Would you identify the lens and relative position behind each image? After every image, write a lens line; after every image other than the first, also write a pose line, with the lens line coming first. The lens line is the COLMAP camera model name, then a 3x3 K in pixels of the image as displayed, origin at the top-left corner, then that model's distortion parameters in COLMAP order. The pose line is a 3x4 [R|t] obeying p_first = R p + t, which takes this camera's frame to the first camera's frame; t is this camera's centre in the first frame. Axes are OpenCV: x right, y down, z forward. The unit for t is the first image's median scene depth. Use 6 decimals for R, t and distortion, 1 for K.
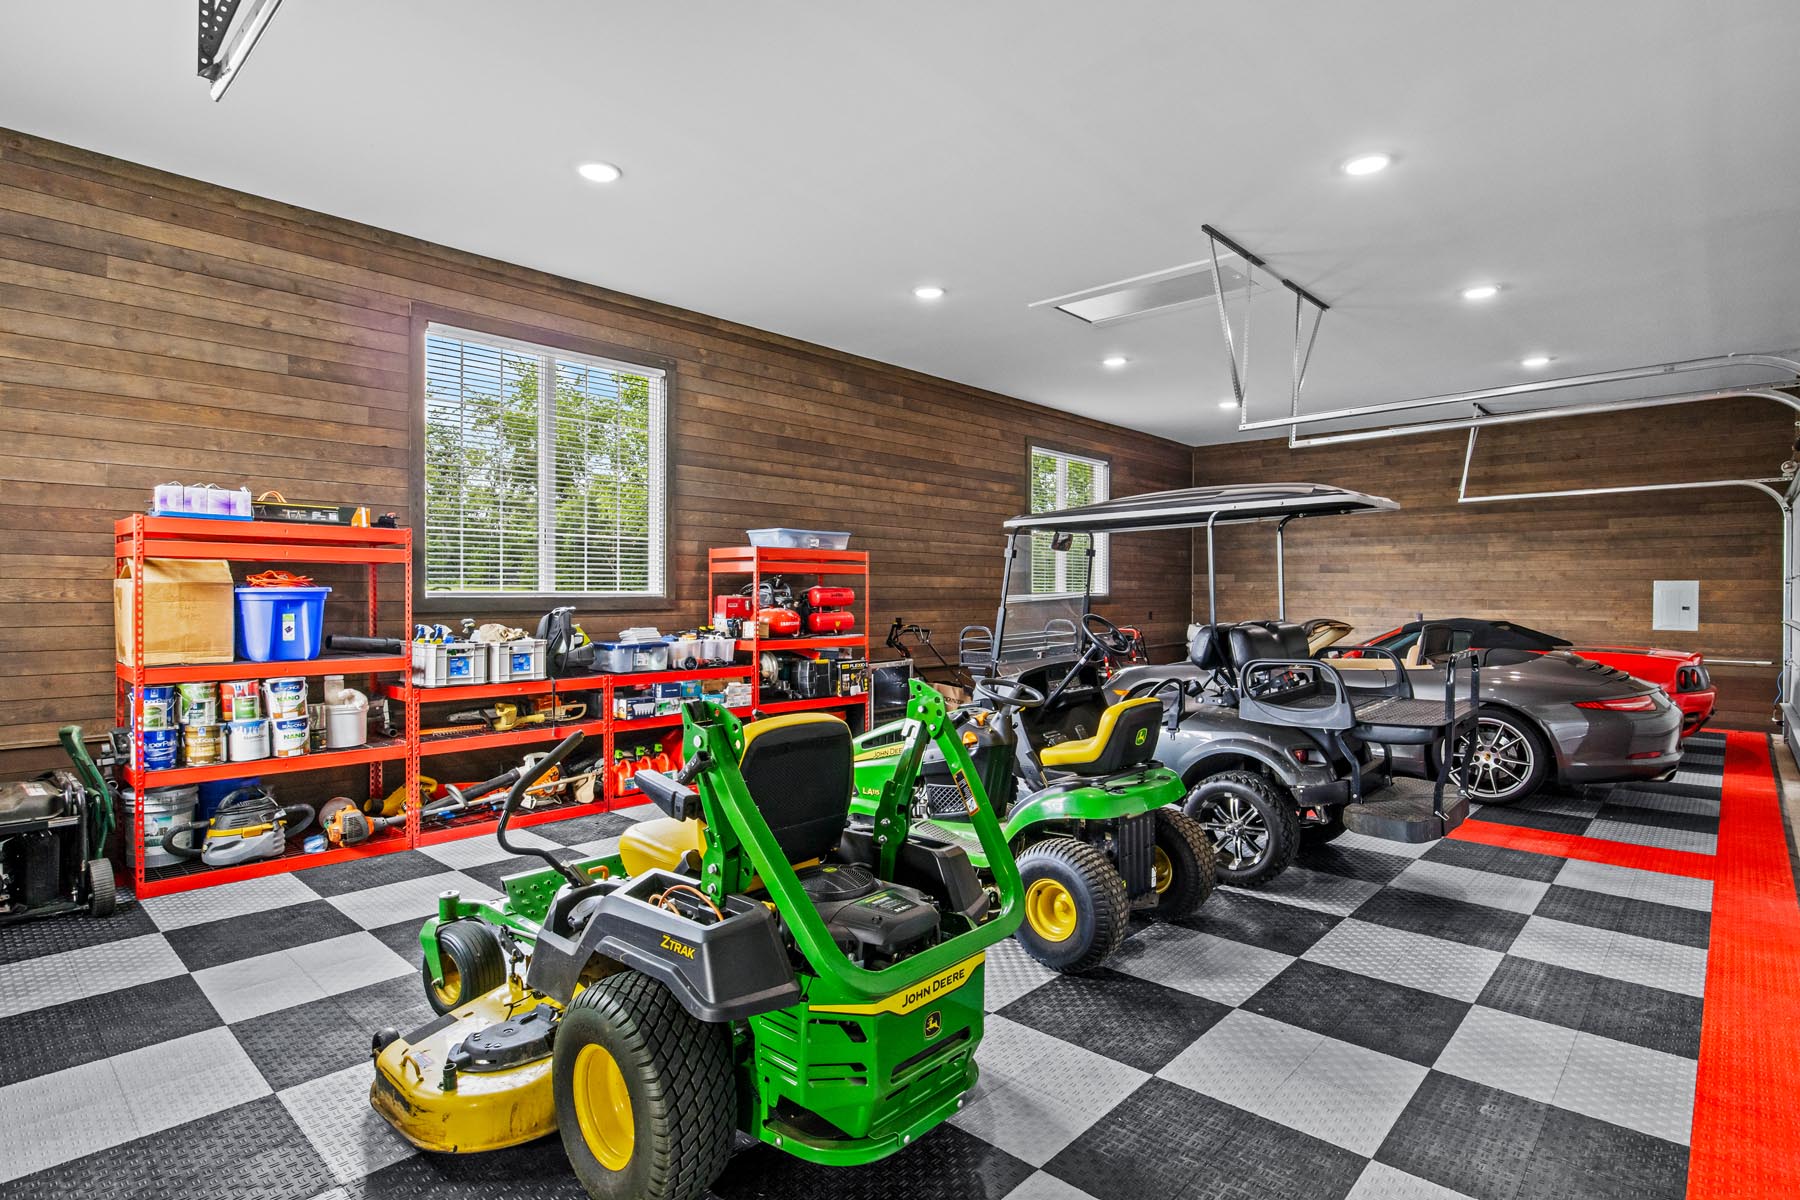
lens RADIAL K [[914.9, 0, 900.0], [0, 914.9, 600.0], [0, 0, 1]] dist [-0.002489, -0.000363]
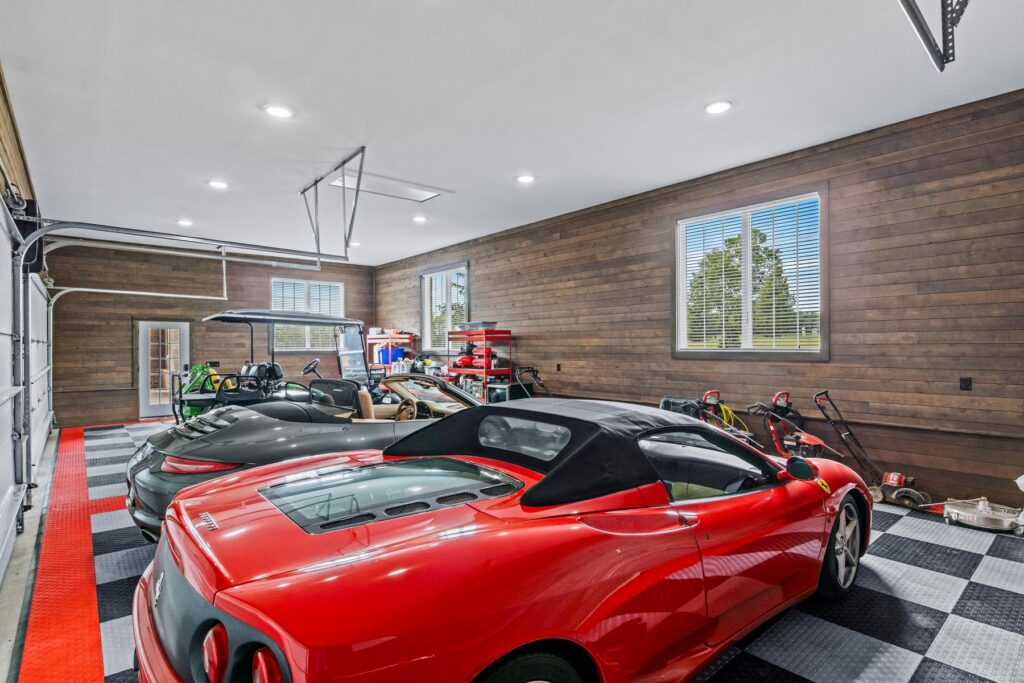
lens RADIAL K [[517.1, 0, 518.3], [0, 517.1, 347.2], [0, 0, 1]] dist [-0.004954, -0.000518]
pose [[-0.108609, -0.002142, -0.994082, 0.951669], [-0.003675, 0.999992, -0.001753, -0.009845], [0.994078, 0.003463, -0.108616, 1.024819]]
